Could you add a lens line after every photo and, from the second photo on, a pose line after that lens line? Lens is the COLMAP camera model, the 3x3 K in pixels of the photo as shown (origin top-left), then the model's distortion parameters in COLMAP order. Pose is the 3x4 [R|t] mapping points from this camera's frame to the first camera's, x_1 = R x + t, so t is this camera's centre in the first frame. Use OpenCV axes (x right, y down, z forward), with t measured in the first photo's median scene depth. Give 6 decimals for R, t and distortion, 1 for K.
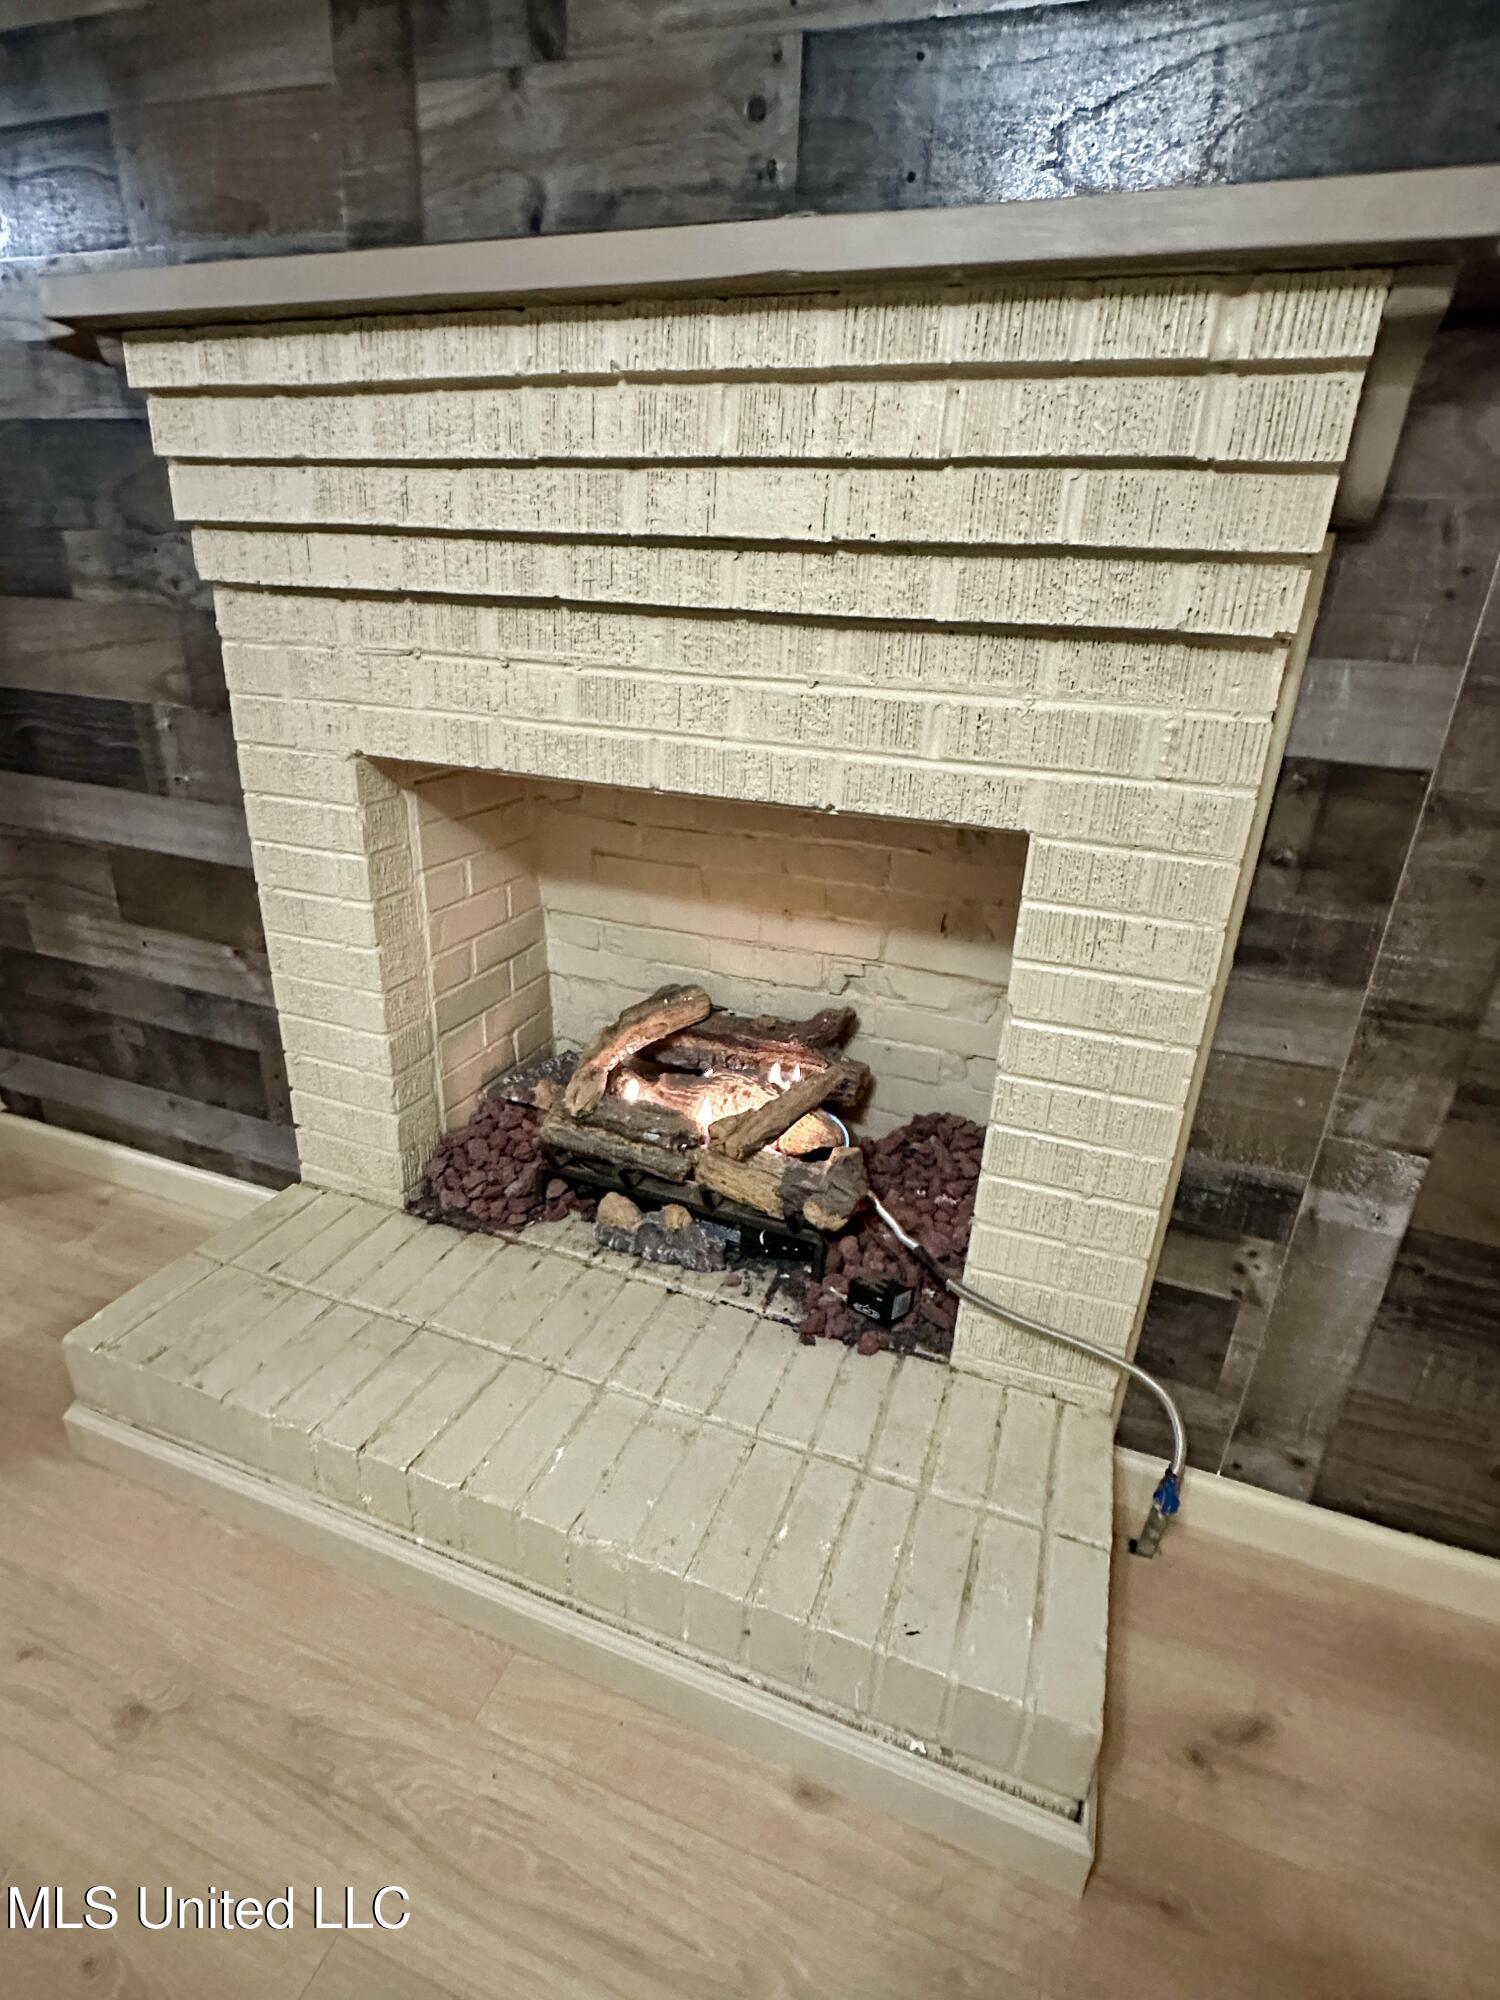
lens RADIAL K [[980.5, 0, 757.0], [0, 980.5, 992.9], [0, 0, 1]] dist [0.000409, -0.000166]
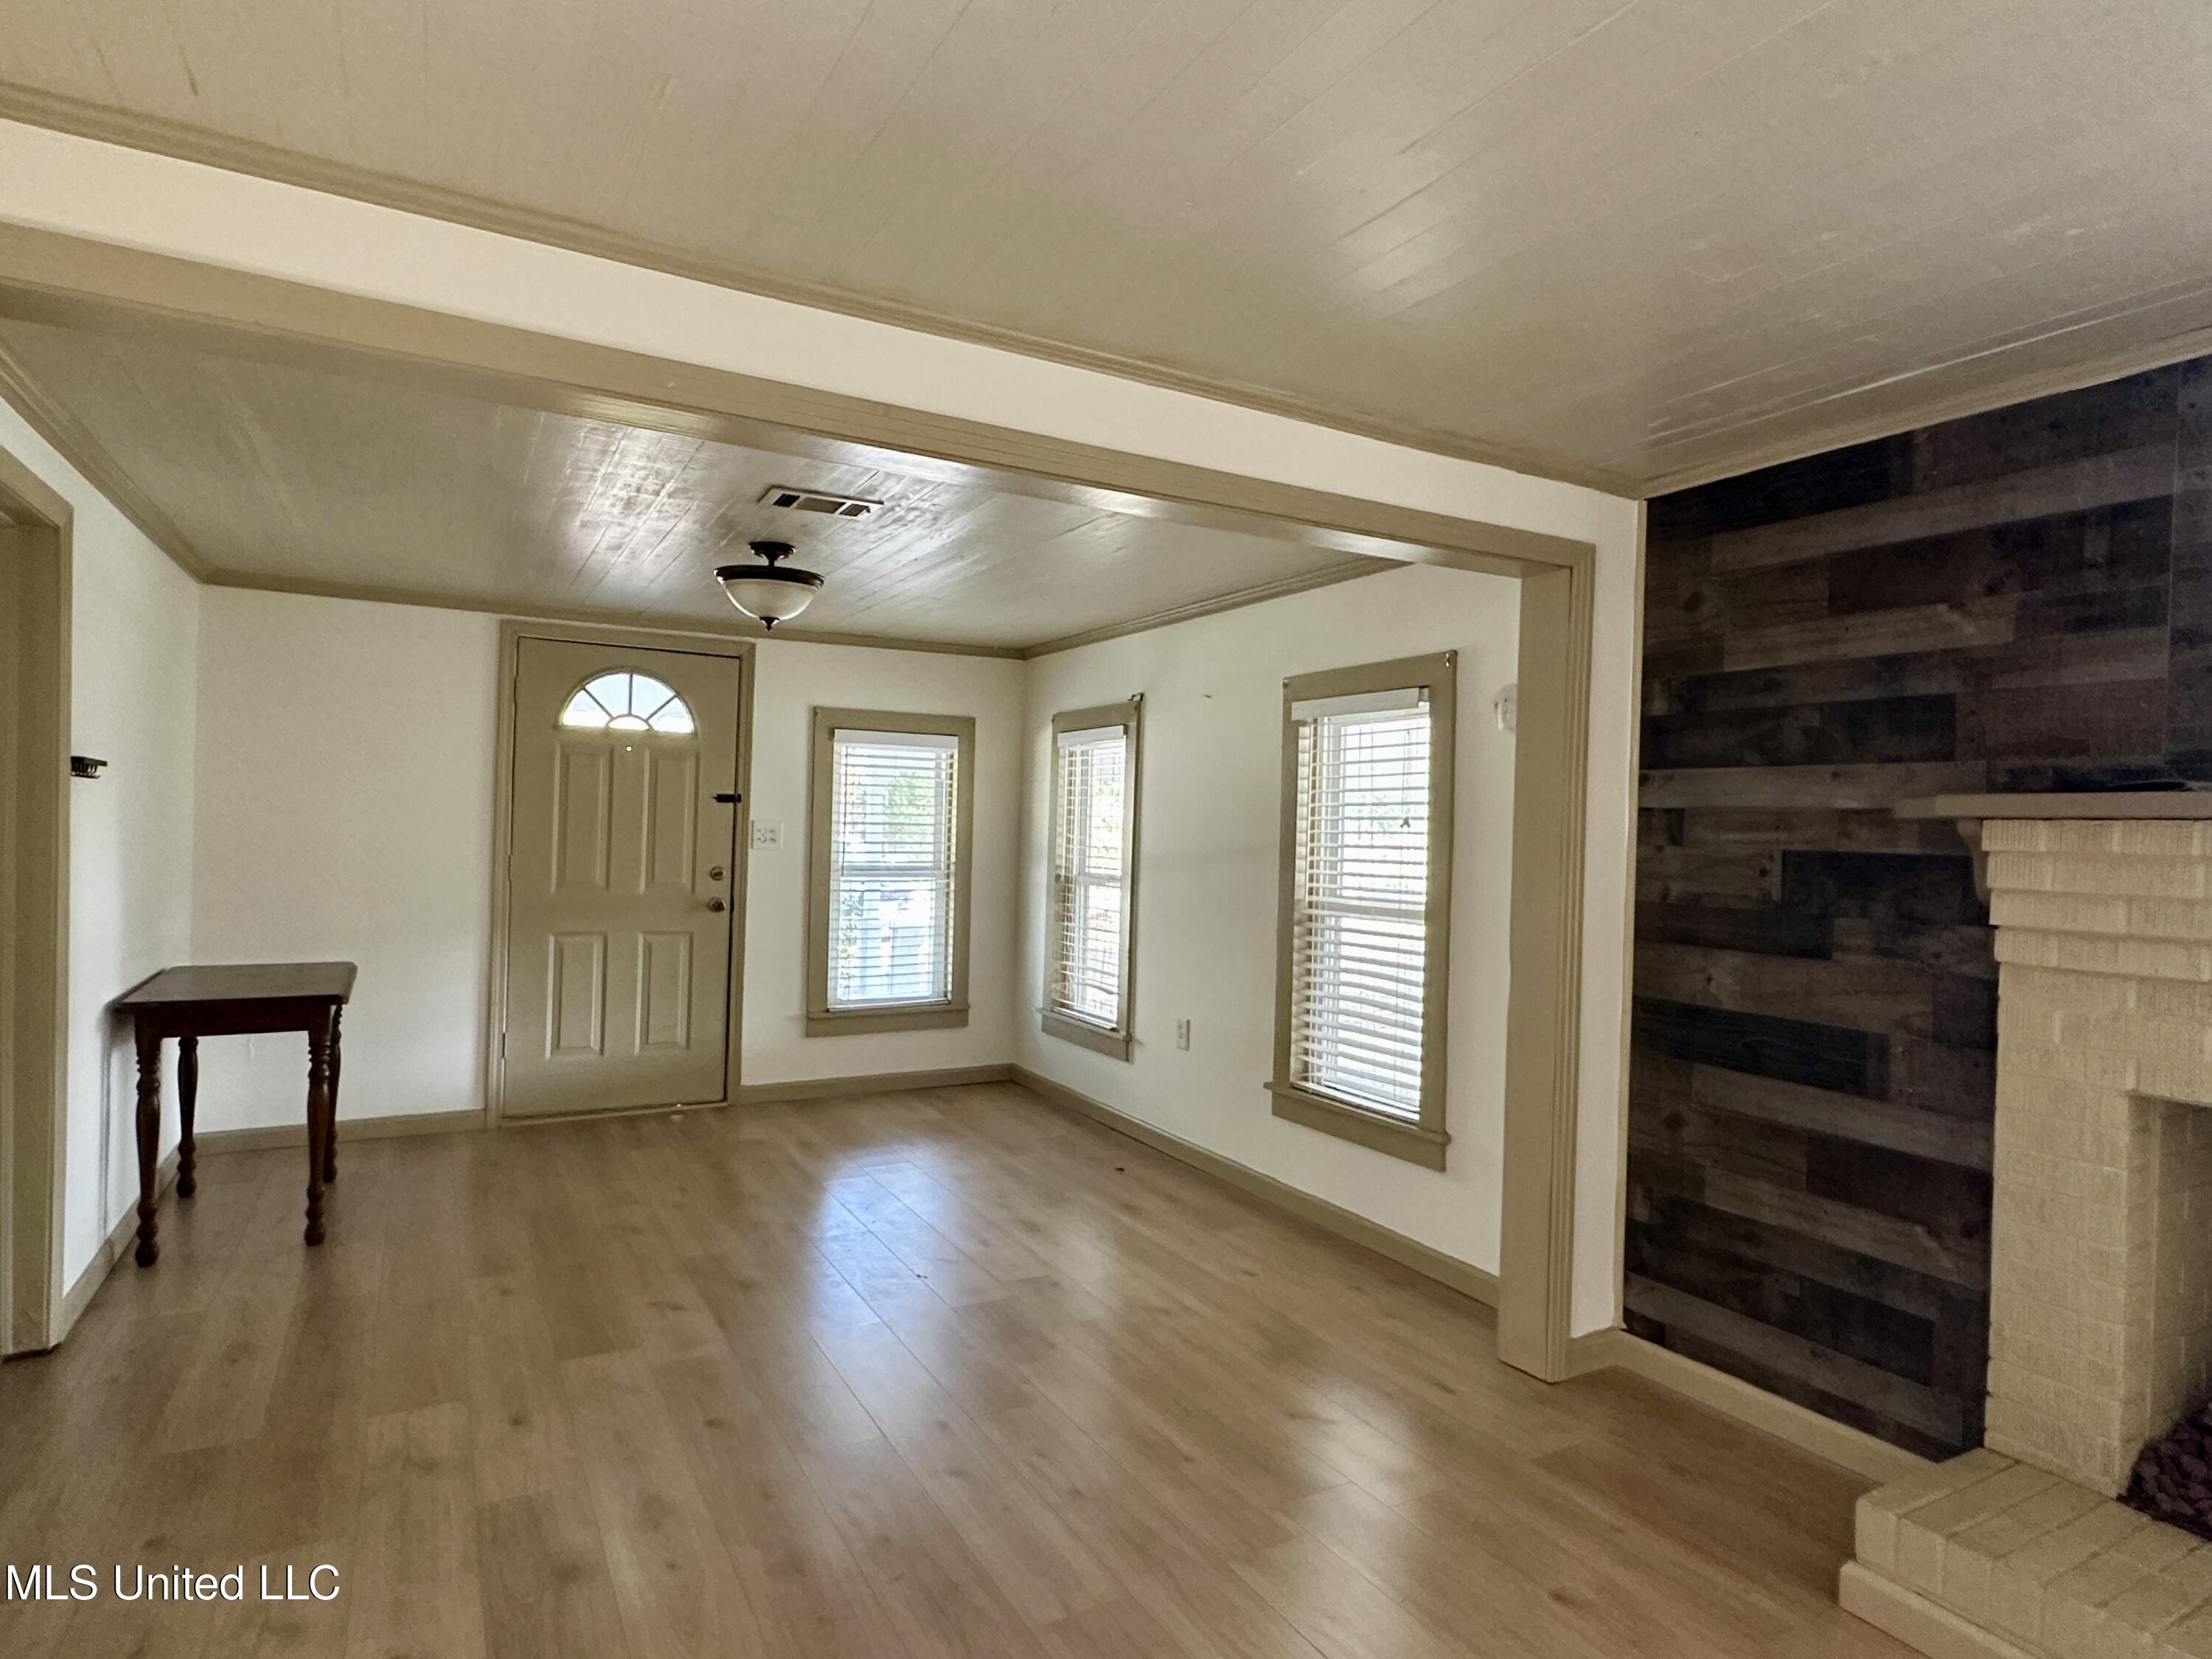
lens RADIAL K [[1203.1, 0, 1116.8], [0, 1203.1, 839.9], [0, 0, 1]] dist [-0.004026, -0.000842]
pose [[0.766888, -0.018793, -0.641506, -0.371192], [-0.233204, 0.923085, -0.305825, 0.223920], [0.597912, 0.384135, 0.703521, -0.955011]]
